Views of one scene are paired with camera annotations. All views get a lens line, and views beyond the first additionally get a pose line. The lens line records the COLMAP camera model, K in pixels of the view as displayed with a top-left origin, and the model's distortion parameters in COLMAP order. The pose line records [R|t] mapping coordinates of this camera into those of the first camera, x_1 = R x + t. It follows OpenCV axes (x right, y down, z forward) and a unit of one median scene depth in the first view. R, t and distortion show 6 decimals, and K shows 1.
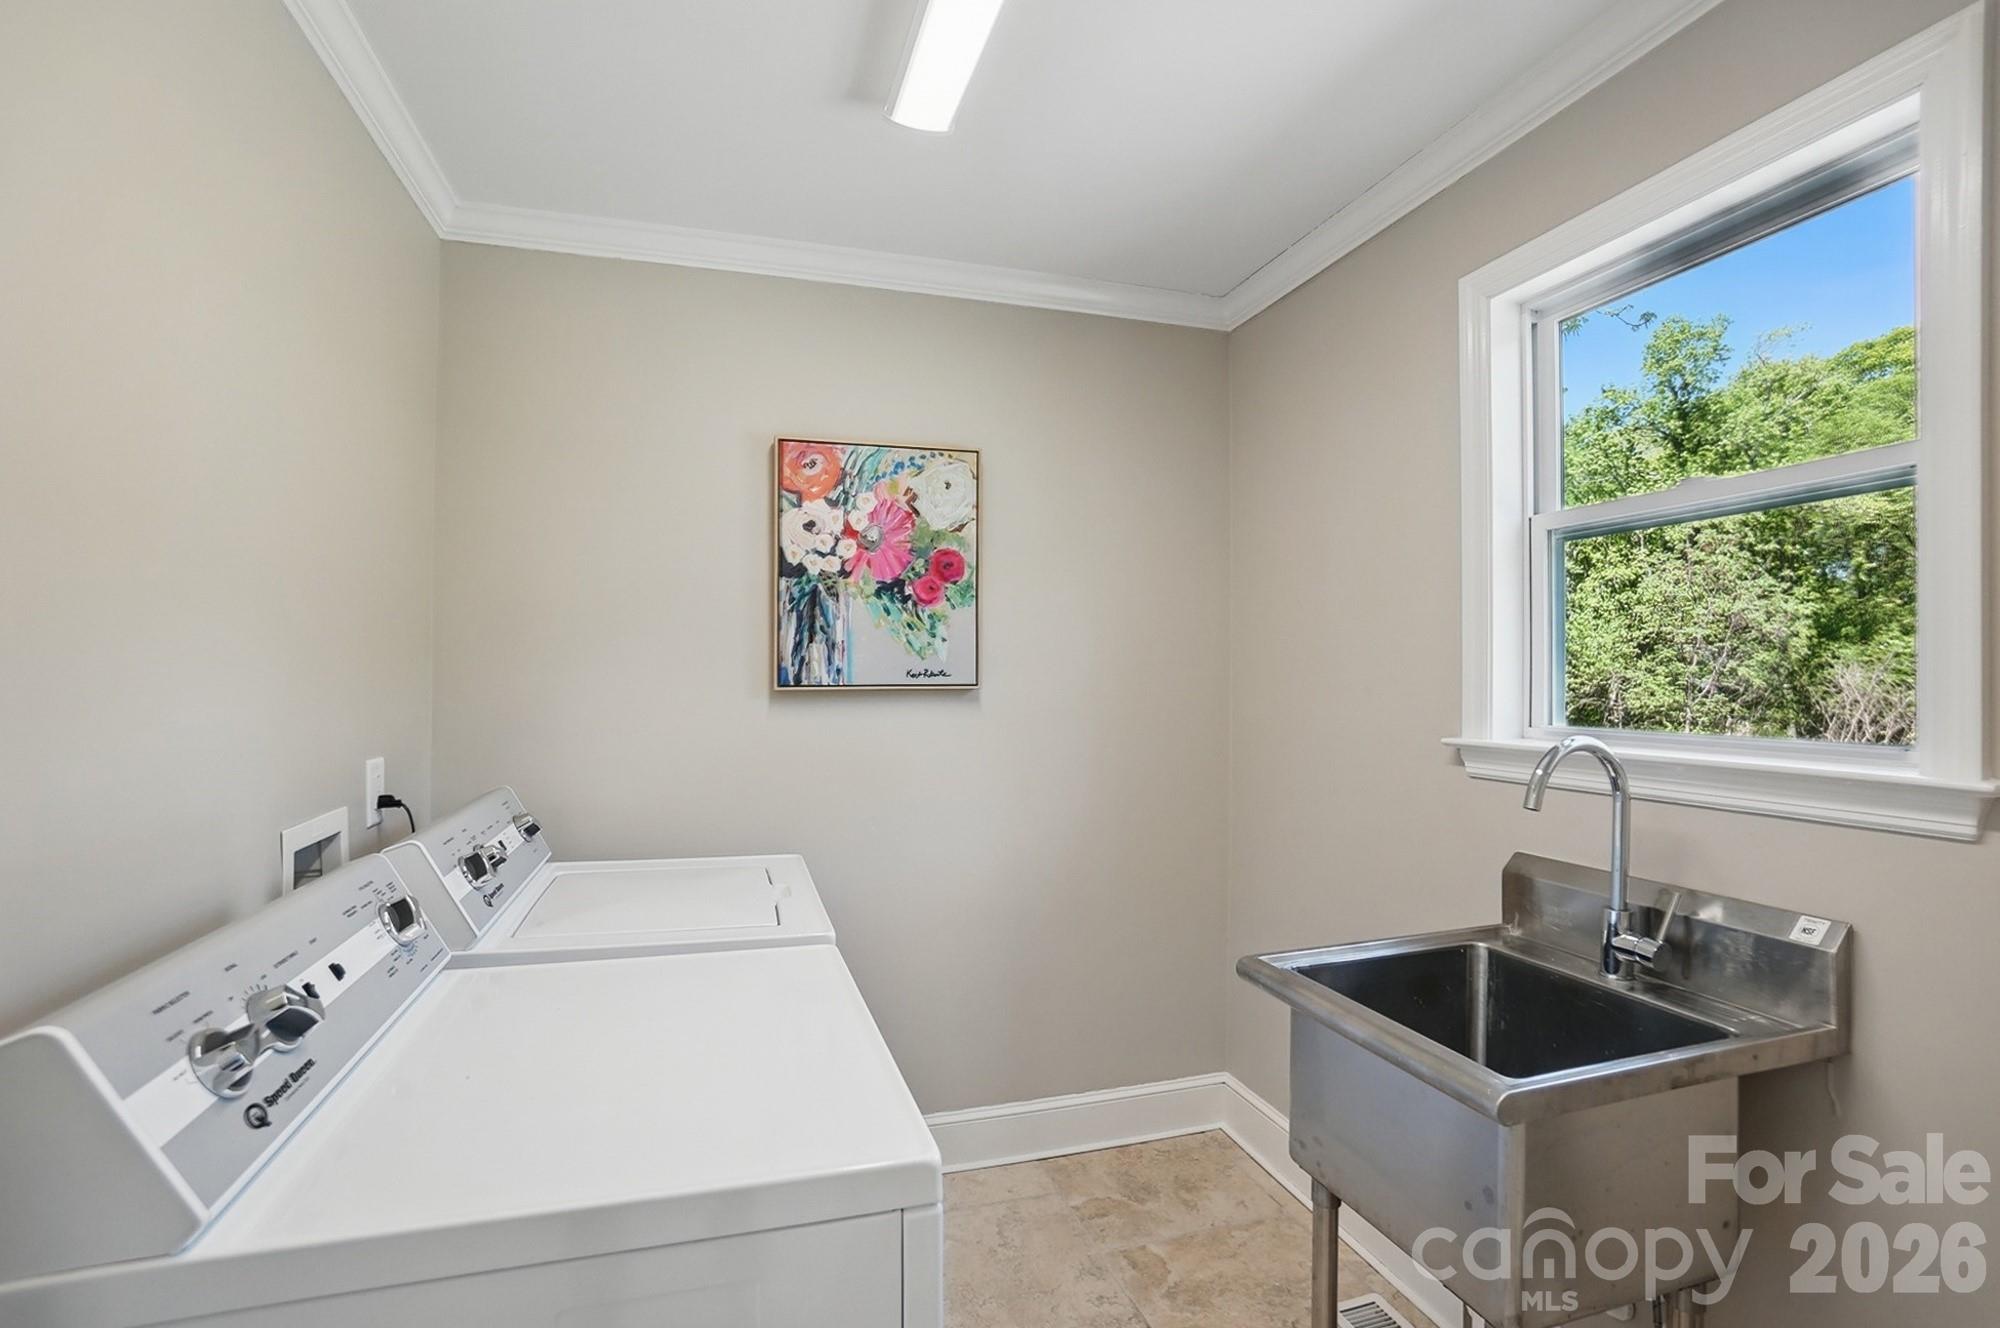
lens RADIAL K [[911.3, 0, 986.4], [0, 911.3, 677.5], [0, 0, 1]] dist [-0.043434, 0.014294]
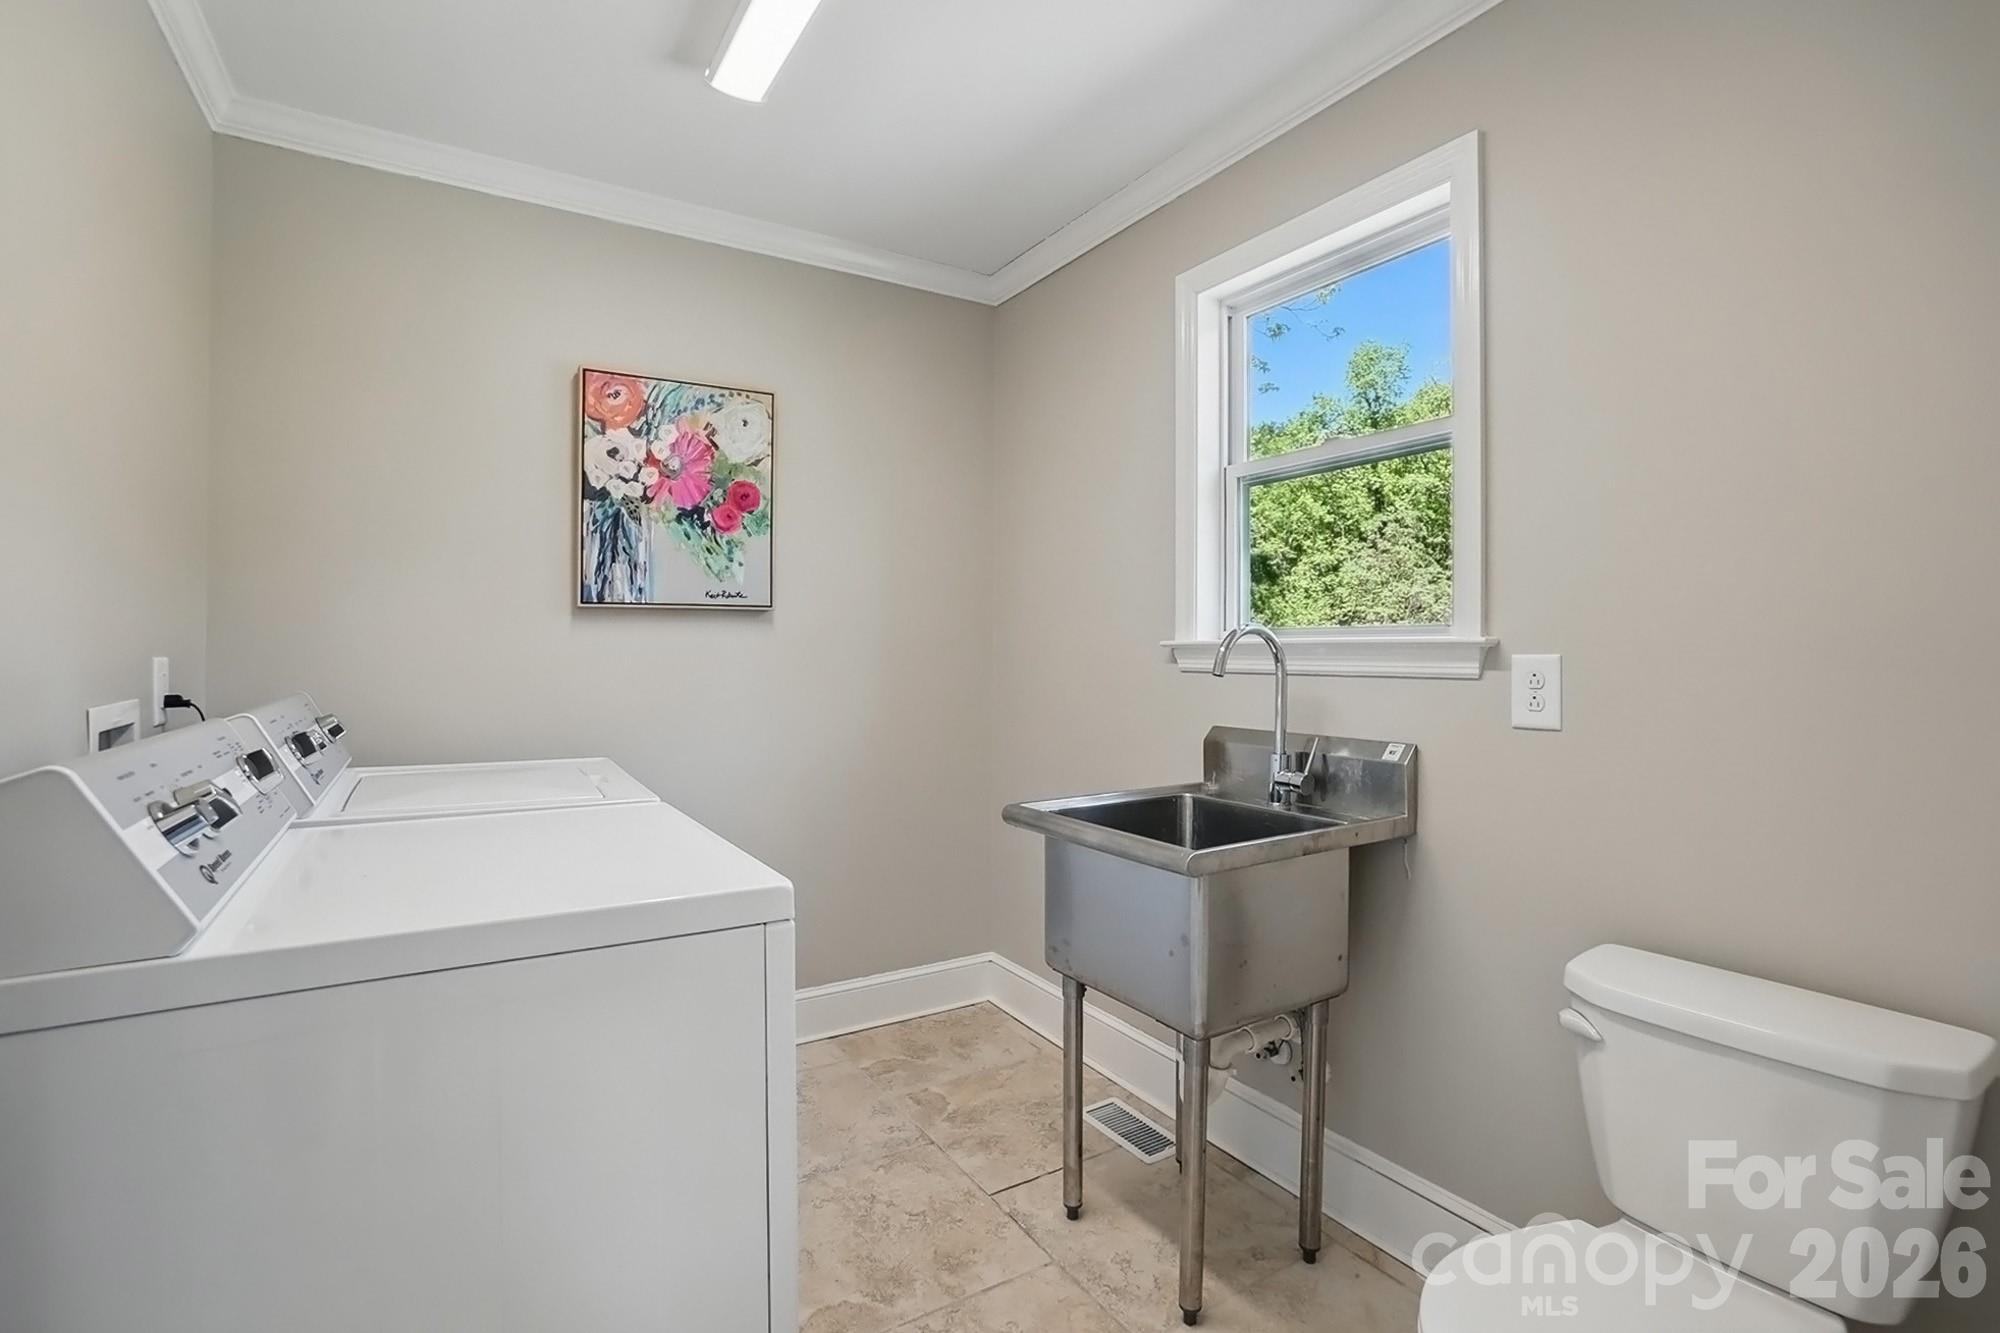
lens RADIAL K [[911.3, 0, 981.1], [0, 911.3, 657.4], [0, 0, 1]] dist [-0.043434, 0.014294]
pose [[0.968405, -0.001256, 0.249381, -0.043542], [-0.000022, 0.999987, 0.005120, 0.070325], [-0.249384, -0.004964, 0.968392, -0.136227]]
